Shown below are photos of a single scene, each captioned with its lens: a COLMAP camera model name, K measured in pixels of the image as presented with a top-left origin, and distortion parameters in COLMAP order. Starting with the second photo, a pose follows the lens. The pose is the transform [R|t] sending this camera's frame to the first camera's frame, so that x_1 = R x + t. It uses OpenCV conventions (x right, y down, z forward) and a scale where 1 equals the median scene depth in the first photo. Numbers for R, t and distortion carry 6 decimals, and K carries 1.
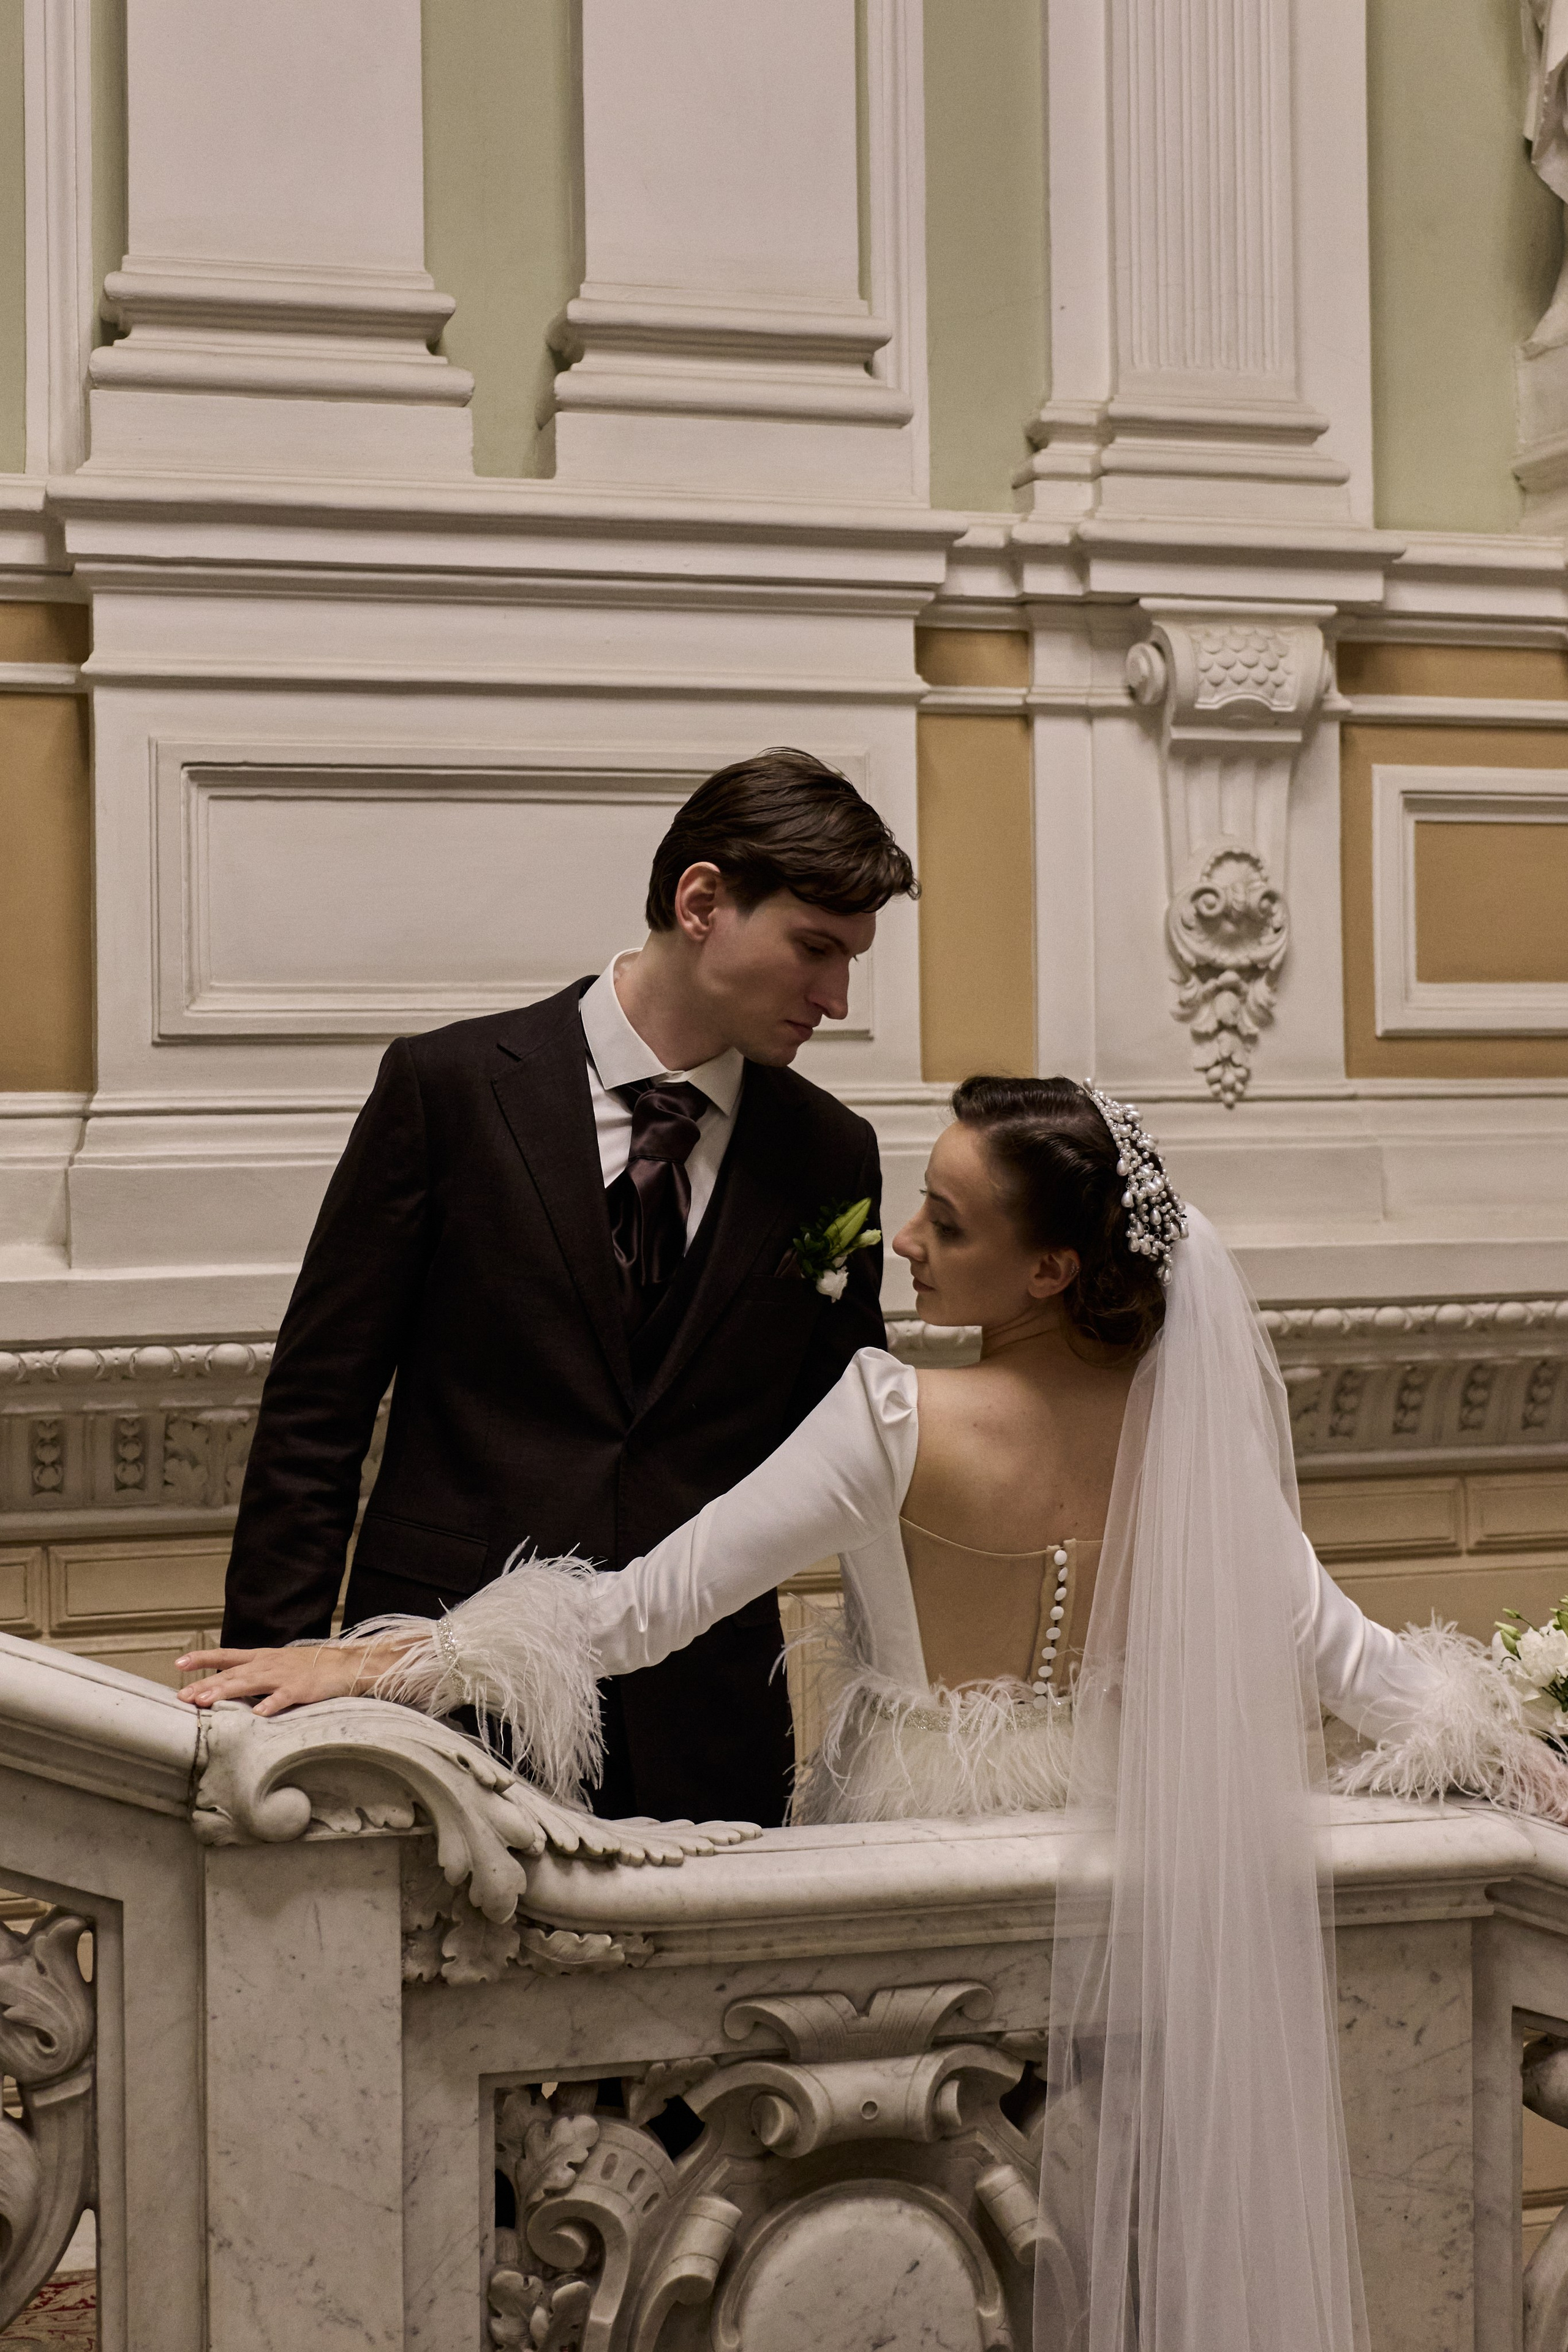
lens RADIAL K [[3174.4, 0, 784.0], [0, 3174.4, 1176.0], [0, 0, 1]] dist [0.004389, 0.035967]
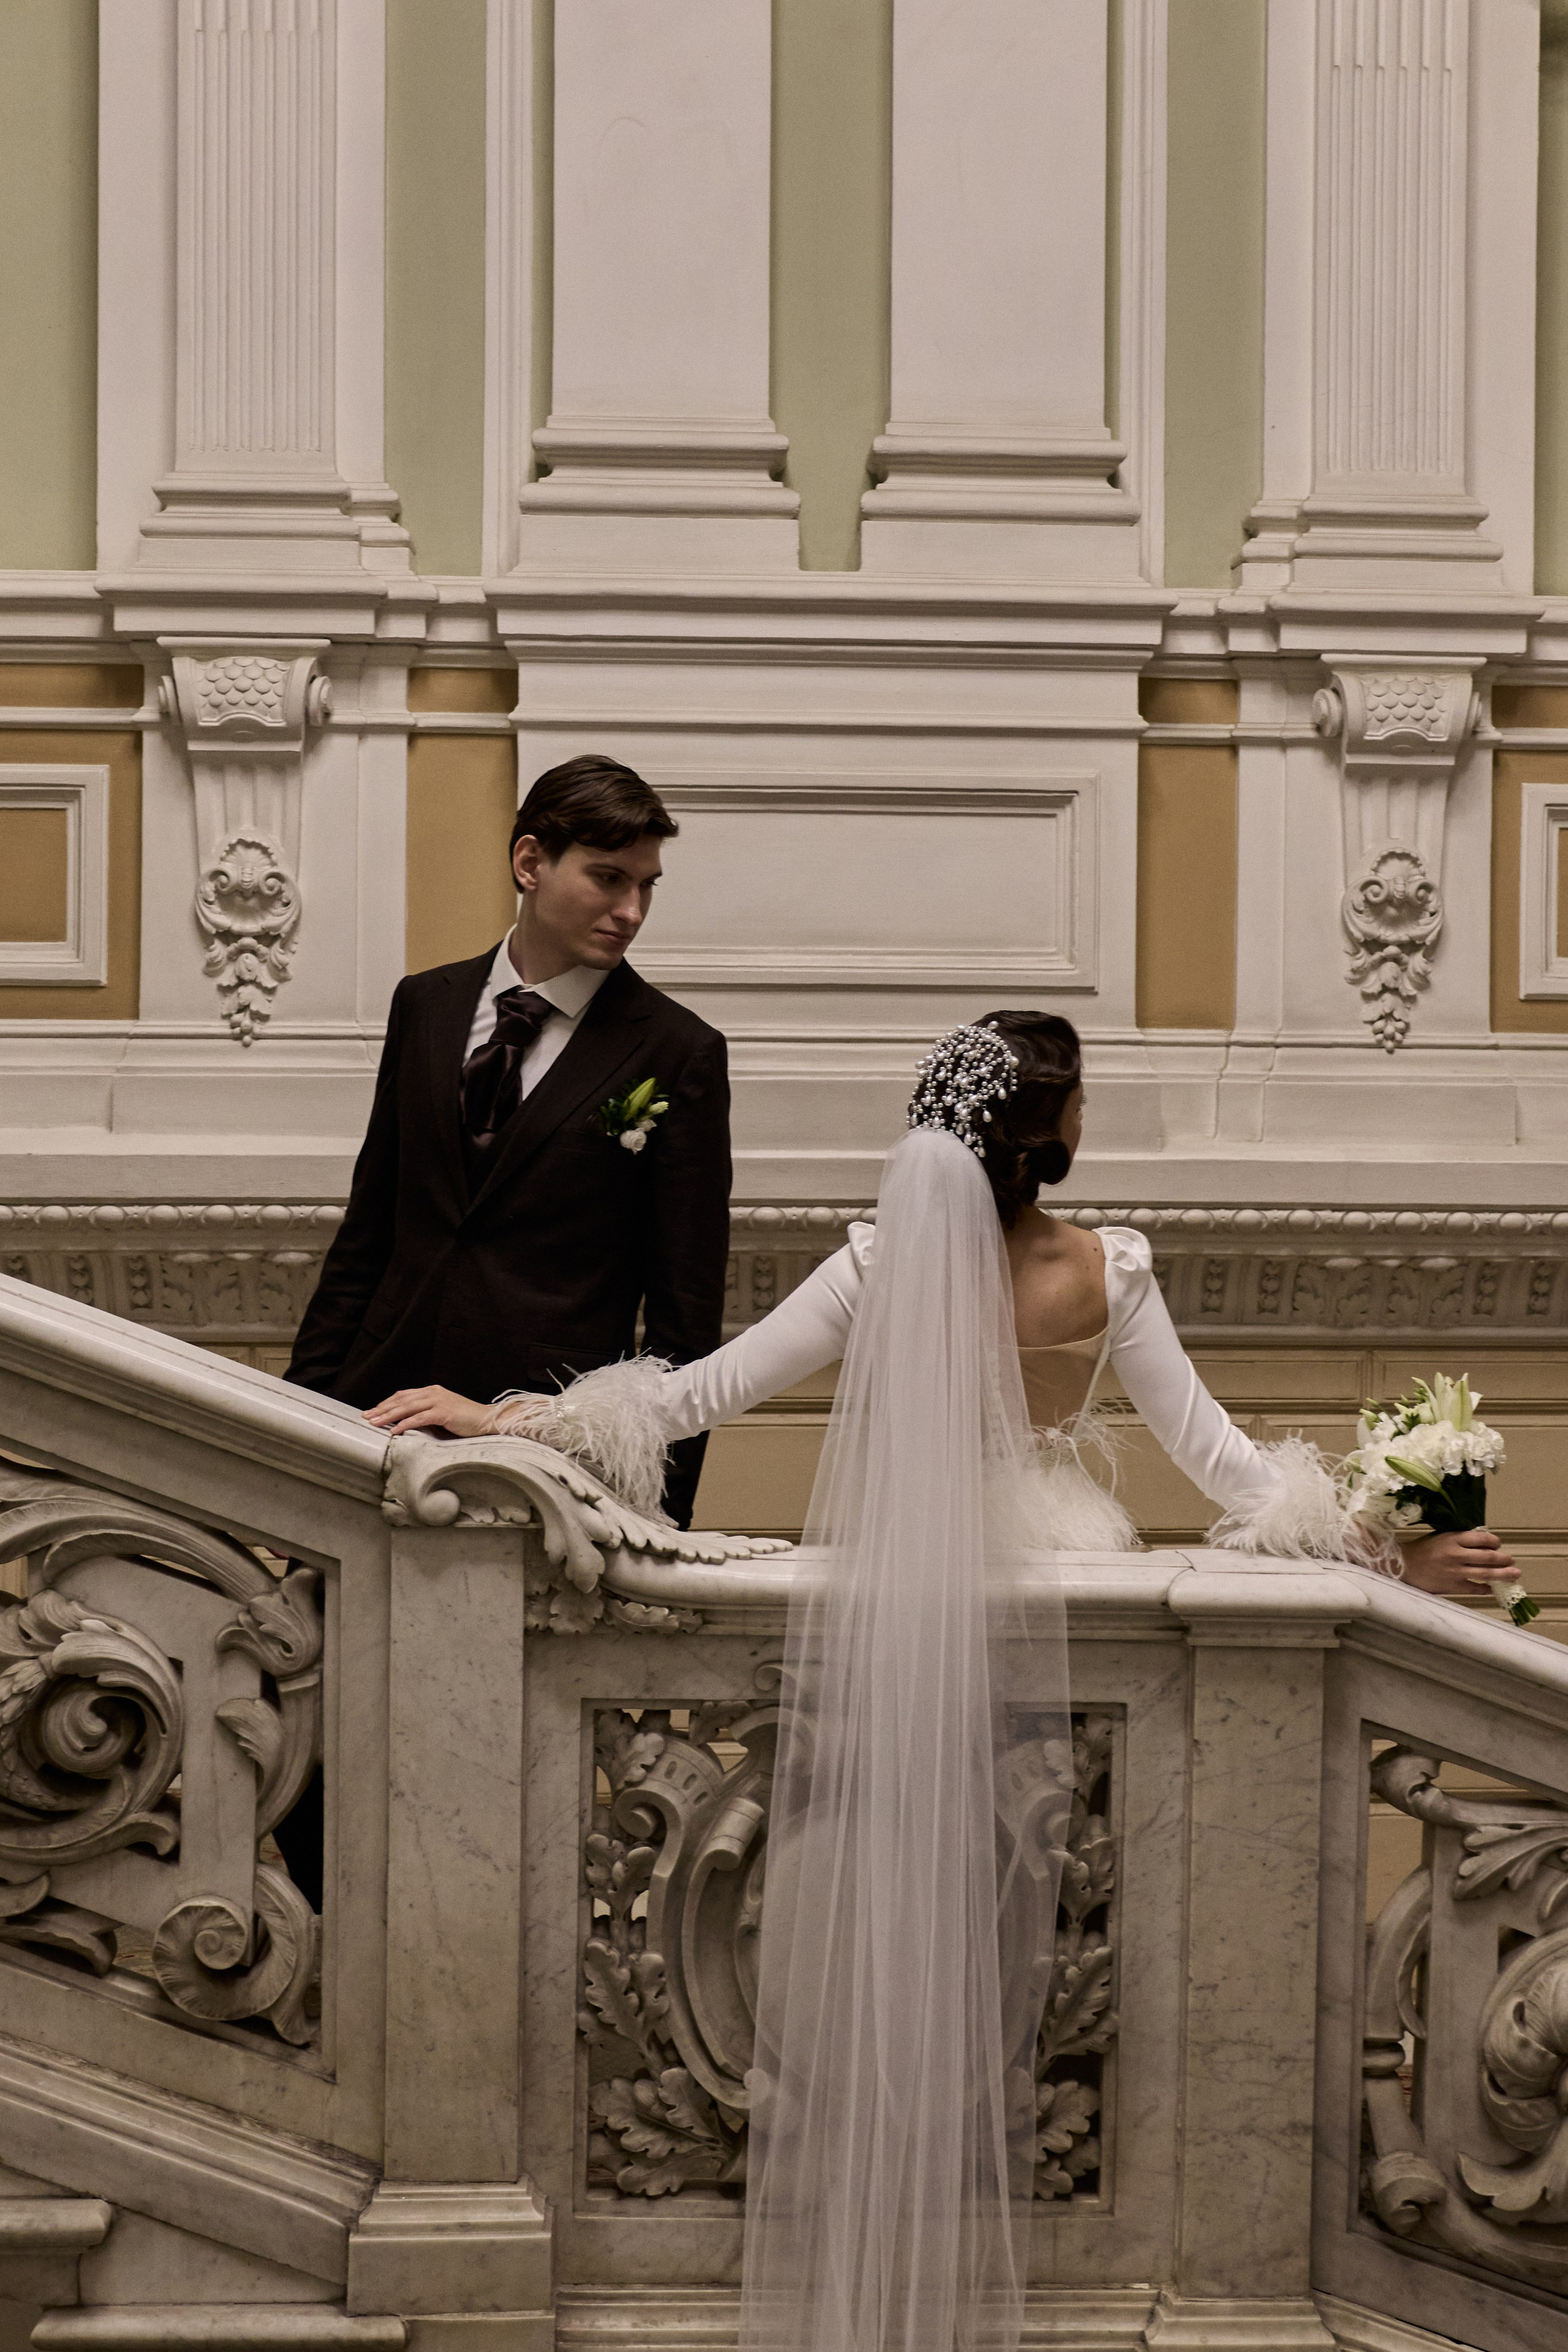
lens RADIAL K [[2558.8, 0, 784.0], [0, 2558.8, 1176.0], [0, 0, 1]] dist [0.006192, 0.011193]
pose [[0.974251, 0.032462, -0.223119, 0.148325], [-0.026622, 0.999221, 0.029133, 0.005052], [0.223891, -0.022443, 0.974356, -0.066914]]
